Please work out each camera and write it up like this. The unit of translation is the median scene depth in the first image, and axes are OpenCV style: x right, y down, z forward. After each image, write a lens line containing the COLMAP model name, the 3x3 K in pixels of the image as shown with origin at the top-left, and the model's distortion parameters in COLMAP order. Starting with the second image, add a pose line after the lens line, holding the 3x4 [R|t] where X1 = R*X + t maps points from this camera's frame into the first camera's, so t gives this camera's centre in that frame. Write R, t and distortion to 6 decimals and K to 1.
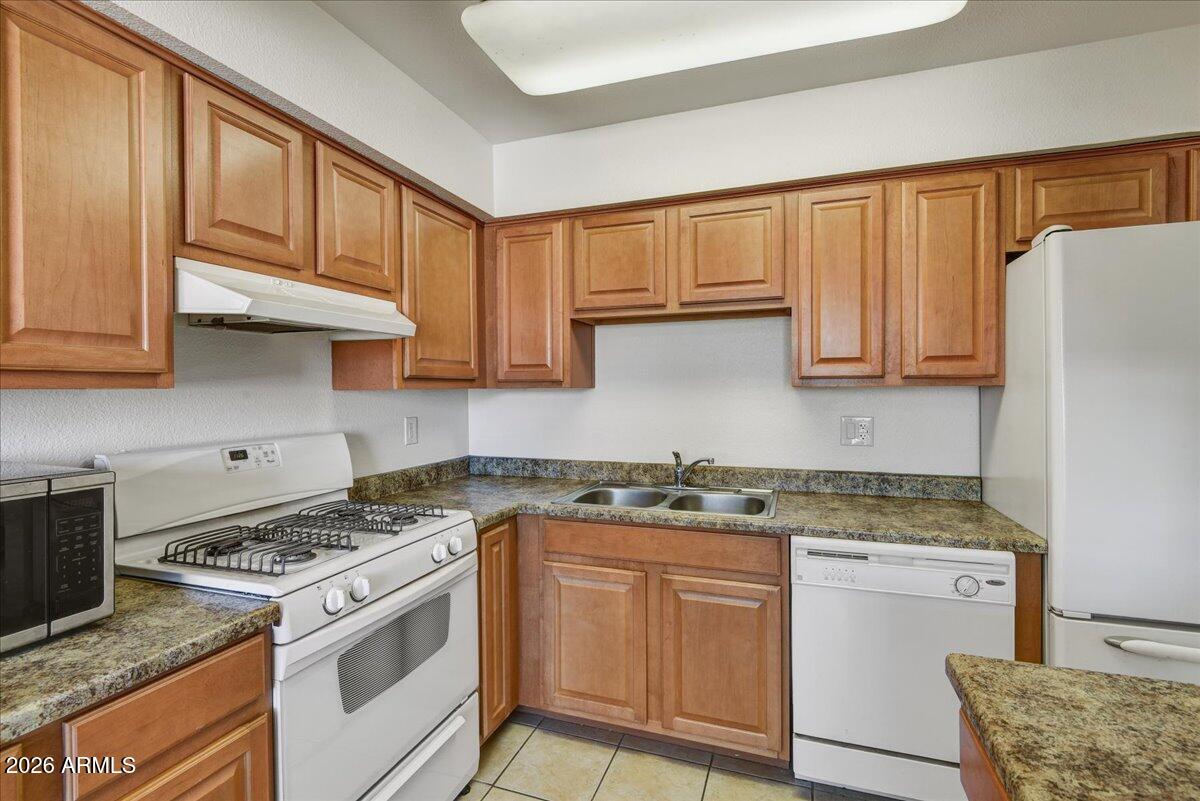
lens RADIAL K [[559.4, 0, 597.0], [0, 559.4, 391.8], [0, 0, 1]] dist [0.001150, -0.000338]
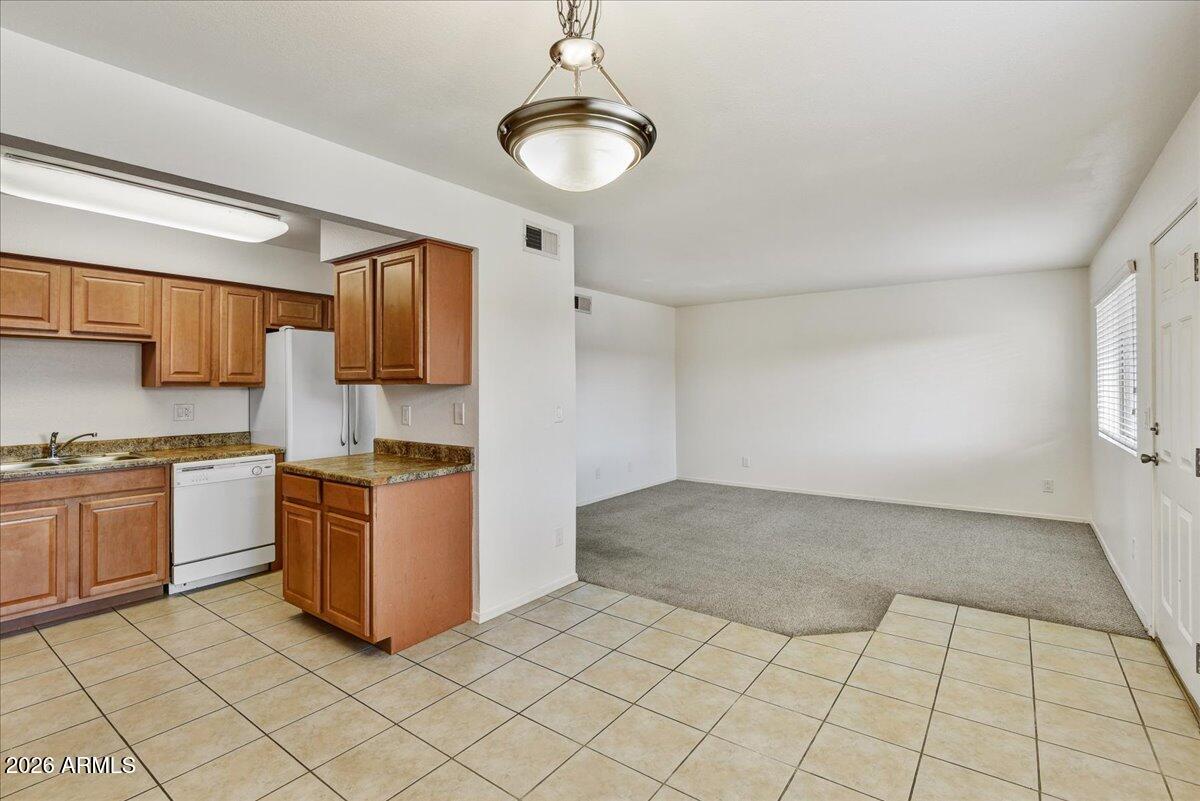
lens RADIAL K [[558.3, 0, 589.6], [0, 558.3, 380.5], [0, 0, 1]] dist [-0.001358, -0.000614]
pose [[0.303000, 0.015102, 0.952871, -0.953718], [0.005442, 0.999831, -0.017577, 0.009500], [-0.952975, 0.010511, 0.302866, -0.867553]]
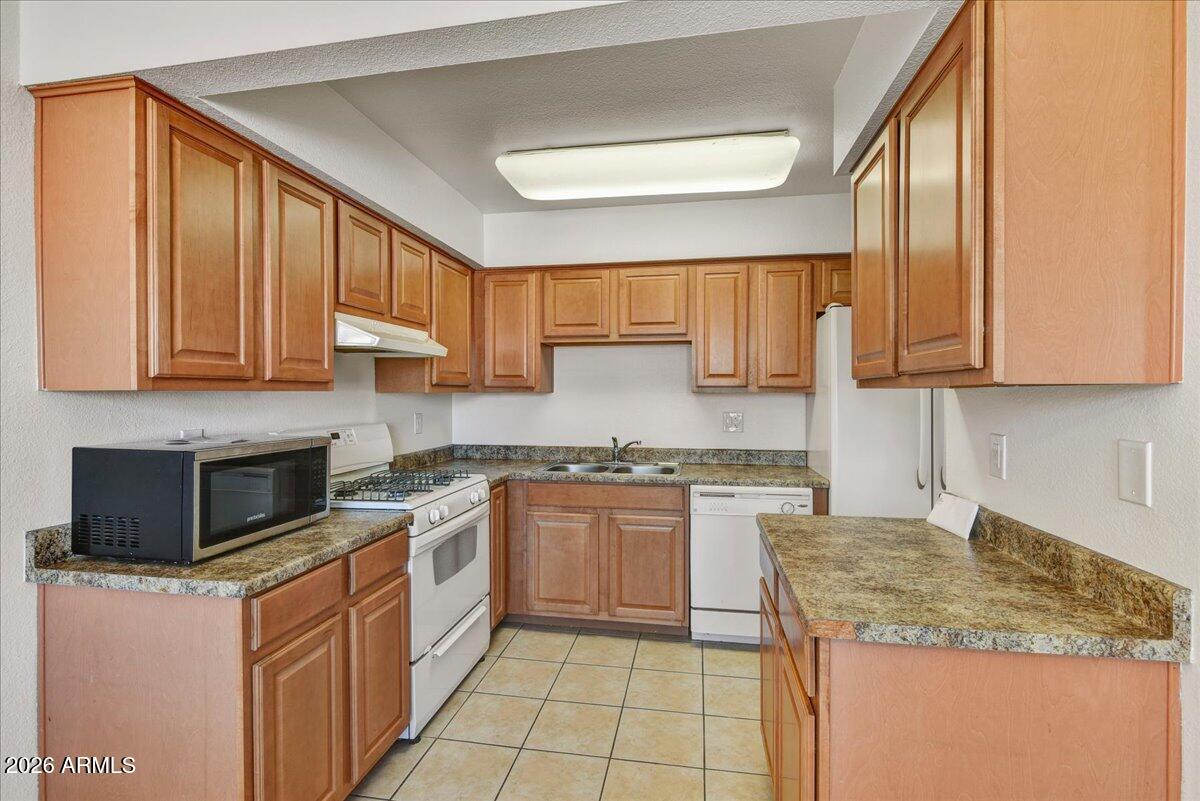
lens RADIAL K [[555.9, 0, 600.0], [0, 555.9, 400.5], [0, 0, 1]] dist [-0.004476, -0.000715]
pose [[0.985780, 0.004235, 0.167985, -0.160744], [-0.005343, 0.999967, 0.006145, 0.004883], [-0.167954, -0.006955, 0.985770, -0.475573]]
